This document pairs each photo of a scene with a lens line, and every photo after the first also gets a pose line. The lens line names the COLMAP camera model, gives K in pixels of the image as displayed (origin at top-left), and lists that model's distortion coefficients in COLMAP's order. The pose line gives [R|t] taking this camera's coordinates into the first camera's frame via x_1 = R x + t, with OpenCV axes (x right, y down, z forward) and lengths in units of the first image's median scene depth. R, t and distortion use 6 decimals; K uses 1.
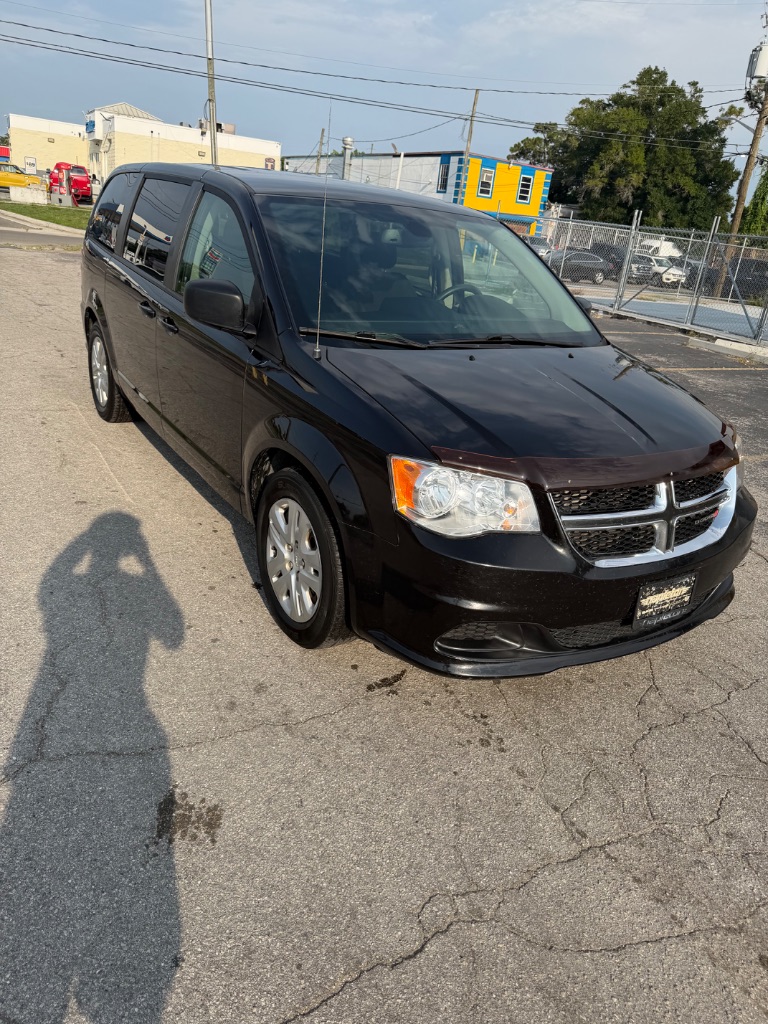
lens RADIAL K [[734.2, 0, 381.8], [0, 734.2, 512.6], [0, 0, 1]] dist [0.005318, -0.017489]
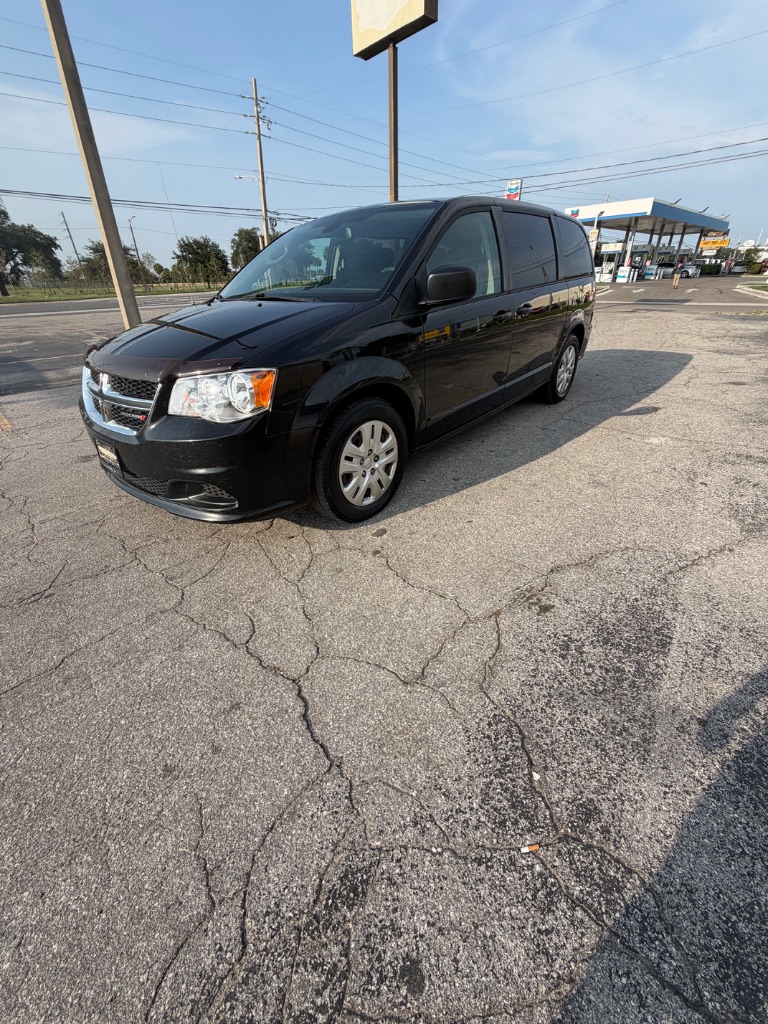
lens RADIAL K [[406.2, 0, 379.0], [0, 406.2, 510.1], [0, 0, 1]] dist [-0.001323, 0.000549]
pose [[0.280974, 0.365100, -0.887556, 0.102749], [-0.306790, 0.910456, 0.277400, -0.014067], [0.909359, 0.194351, 0.367823, 0.094742]]
